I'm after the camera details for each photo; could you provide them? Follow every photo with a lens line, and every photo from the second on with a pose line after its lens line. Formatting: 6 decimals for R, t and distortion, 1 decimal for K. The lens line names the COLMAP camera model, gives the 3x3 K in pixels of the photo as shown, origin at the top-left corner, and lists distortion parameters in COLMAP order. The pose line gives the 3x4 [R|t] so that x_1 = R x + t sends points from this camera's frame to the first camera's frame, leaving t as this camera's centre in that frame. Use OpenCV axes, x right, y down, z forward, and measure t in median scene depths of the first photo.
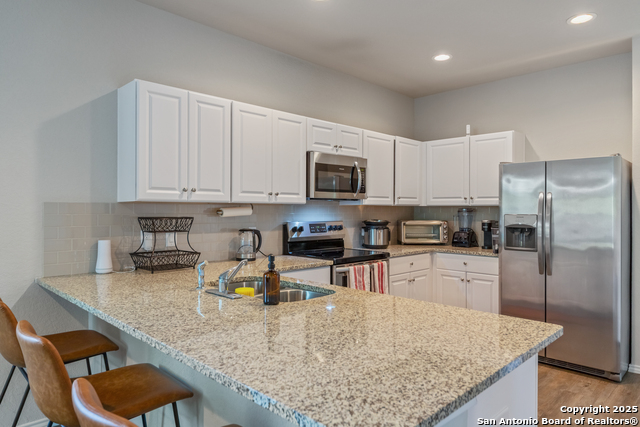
lens RADIAL K [[414.4, 0, 320.0], [0, 414.4, 213.5], [0, 0, 1]] dist [-0.000558, -0.003969]
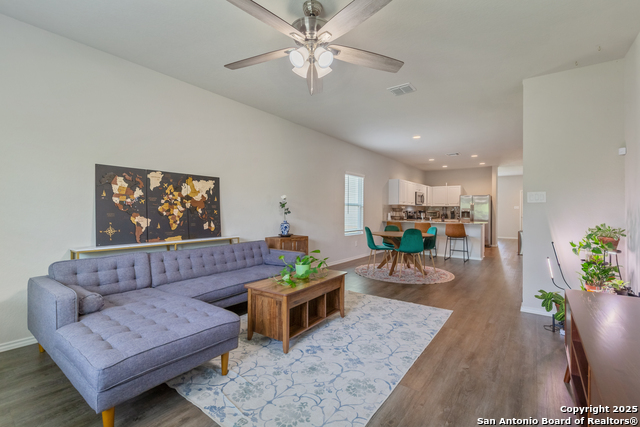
lens RADIAL K [[287.5, 0, 320.0], [0, 287.5, 213.5], [0, 0, 1]] dist [0.011091, -0.000107]
pose [[0.988851, 0.000883, 0.148905, -1.303298], [-0.001188, 0.999997, 0.001961, 0.046910], [-0.148903, -0.002116, 0.988850, -1.512527]]
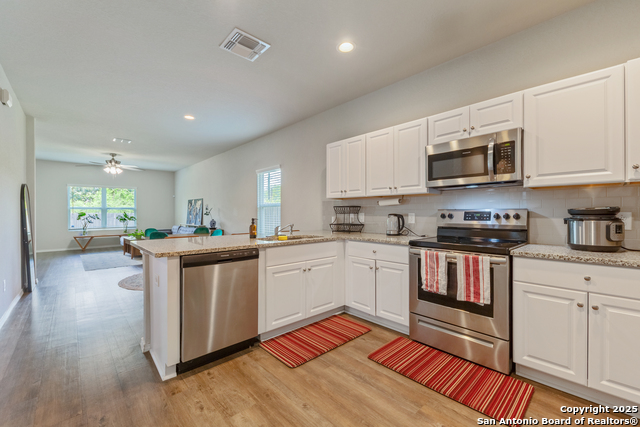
lens RADIAL K [[266.7, 0, 320.0], [0, 266.7, 213.5], [0, 0, 1]] dist [-0.000624, -0.000299]
pose [[-0.036071, -0.001773, -0.999348, 0.721544], [-0.007232, 0.999973, -0.001514, 0.037809], [0.999323, 0.007173, -0.036083, 0.733099]]
